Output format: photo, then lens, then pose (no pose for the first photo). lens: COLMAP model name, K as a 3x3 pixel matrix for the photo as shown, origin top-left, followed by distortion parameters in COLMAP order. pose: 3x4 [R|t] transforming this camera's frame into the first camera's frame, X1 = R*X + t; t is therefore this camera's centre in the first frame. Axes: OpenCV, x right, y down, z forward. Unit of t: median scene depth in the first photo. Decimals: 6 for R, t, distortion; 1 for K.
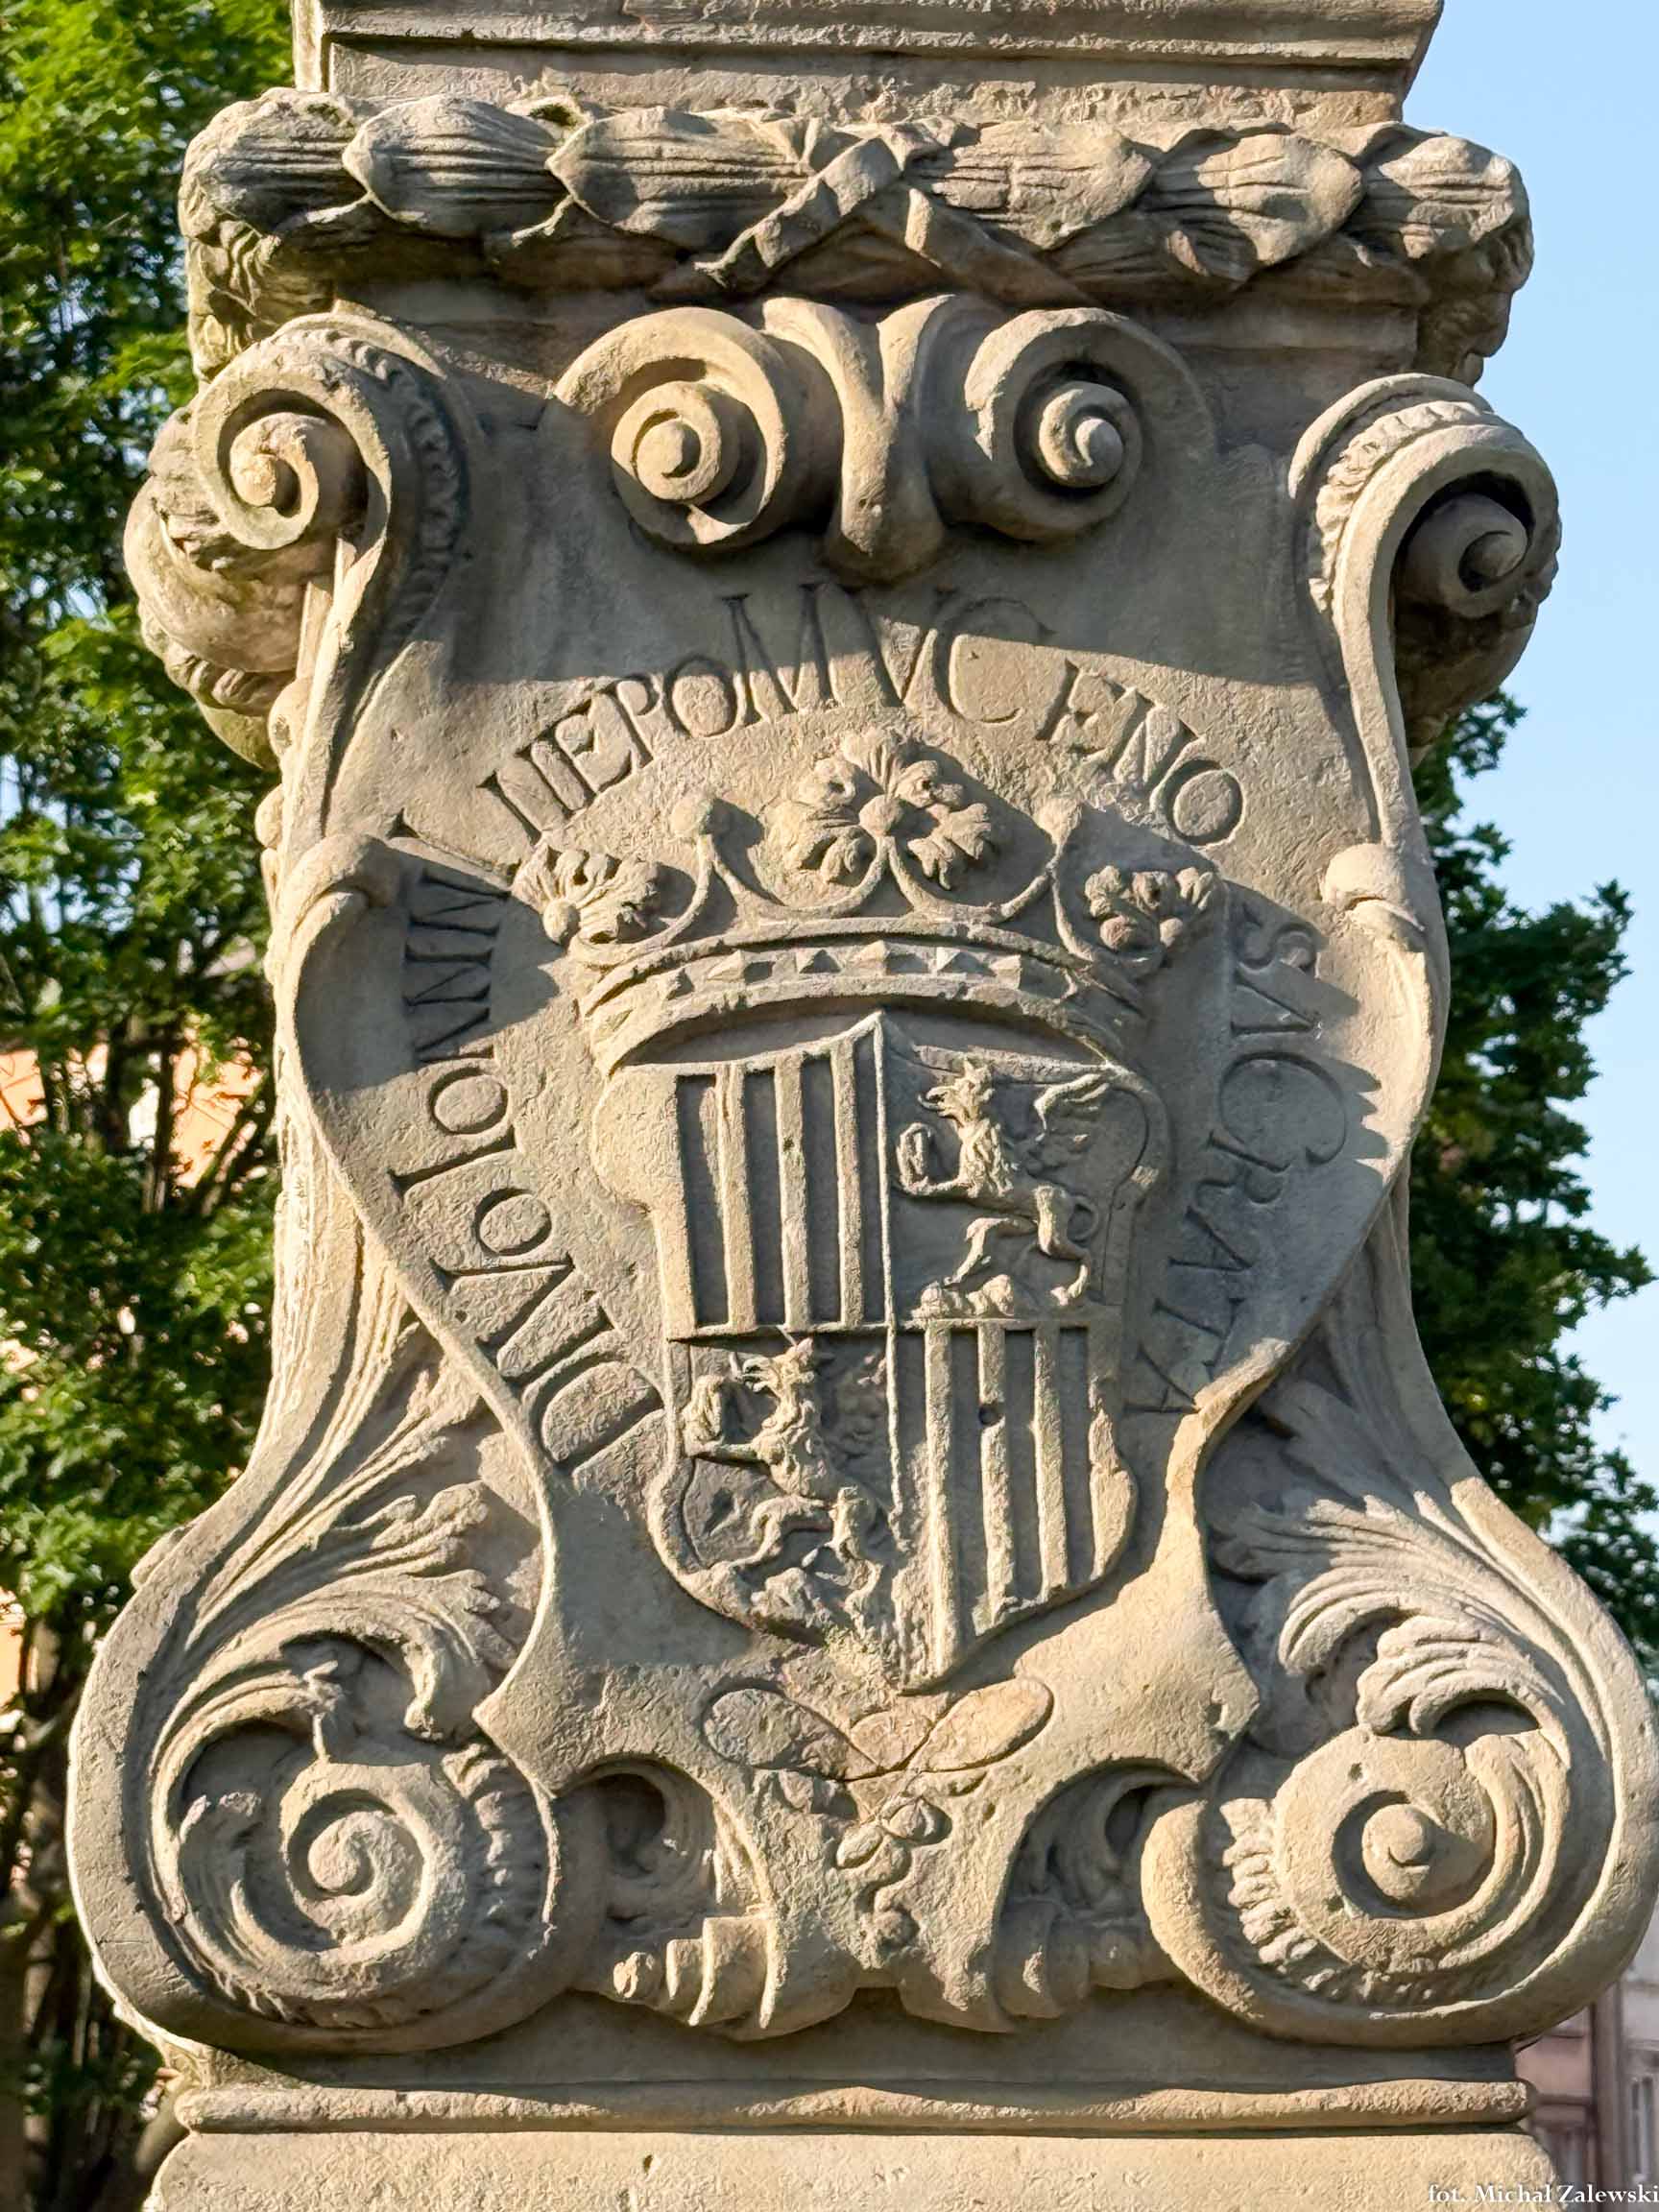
lens RADIAL K [[4814.3, 0, 828.9], [0, 4814.3, 1108.4], [0, 0, 1]] dist [0.073762, 0.000000]
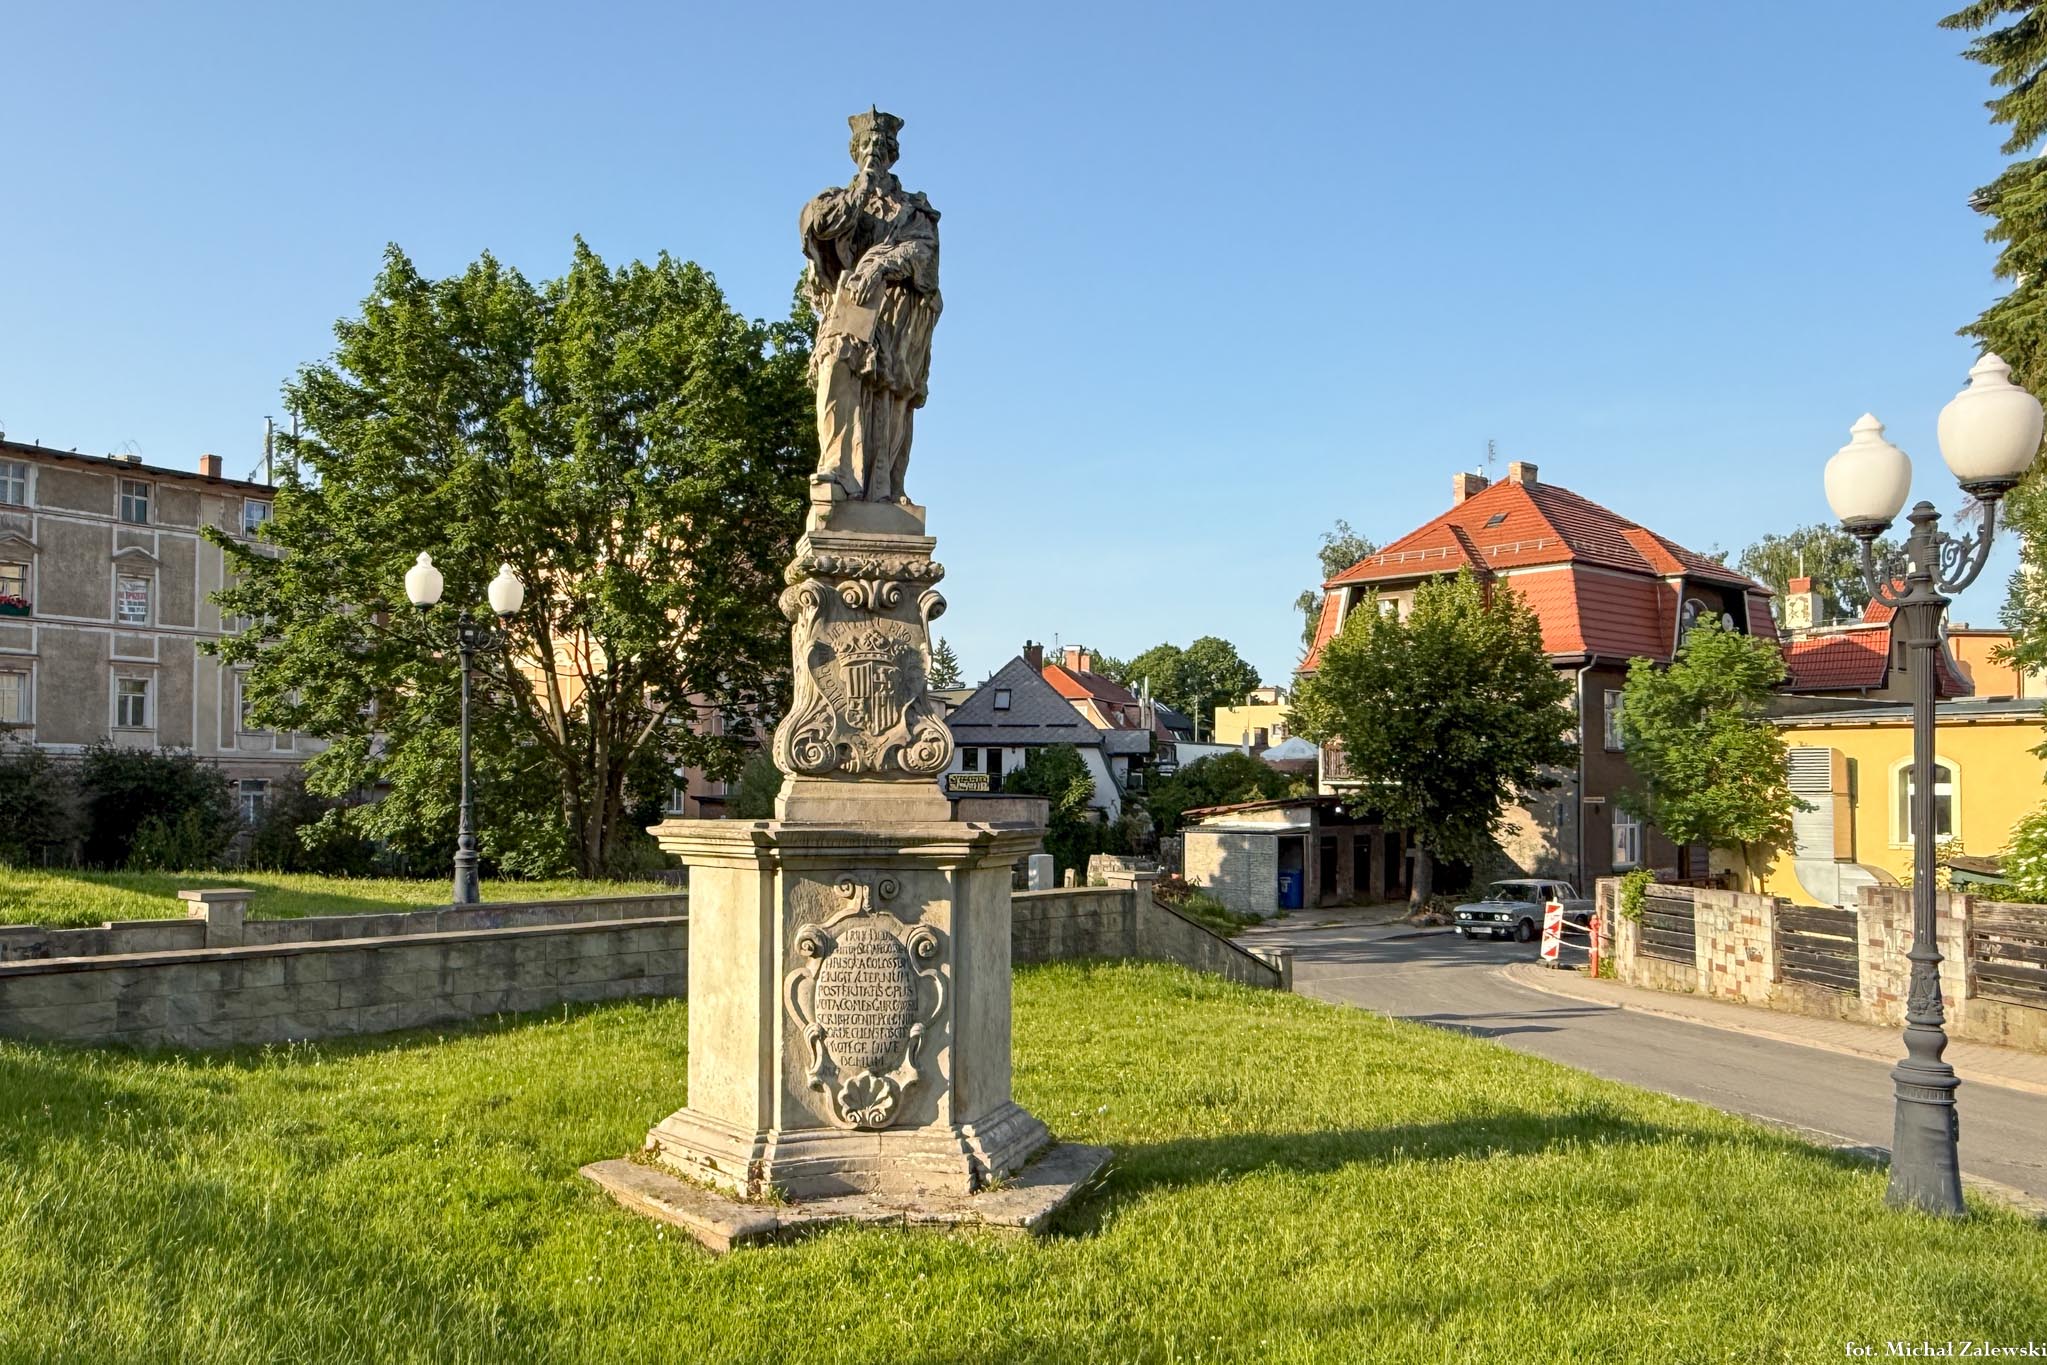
lens RADIAL K [[1792.7, 0, 1024.4], [0, 1792.7, 687.5], [0, 0, 1]] dist [-0.004894, 0.000290]
pose [[0.973707, 0.021643, 0.226773, -0.471470], [-0.037771, 0.997036, 0.067023, -0.206900], [-0.224650, -0.073826, 0.971639, -2.327600]]
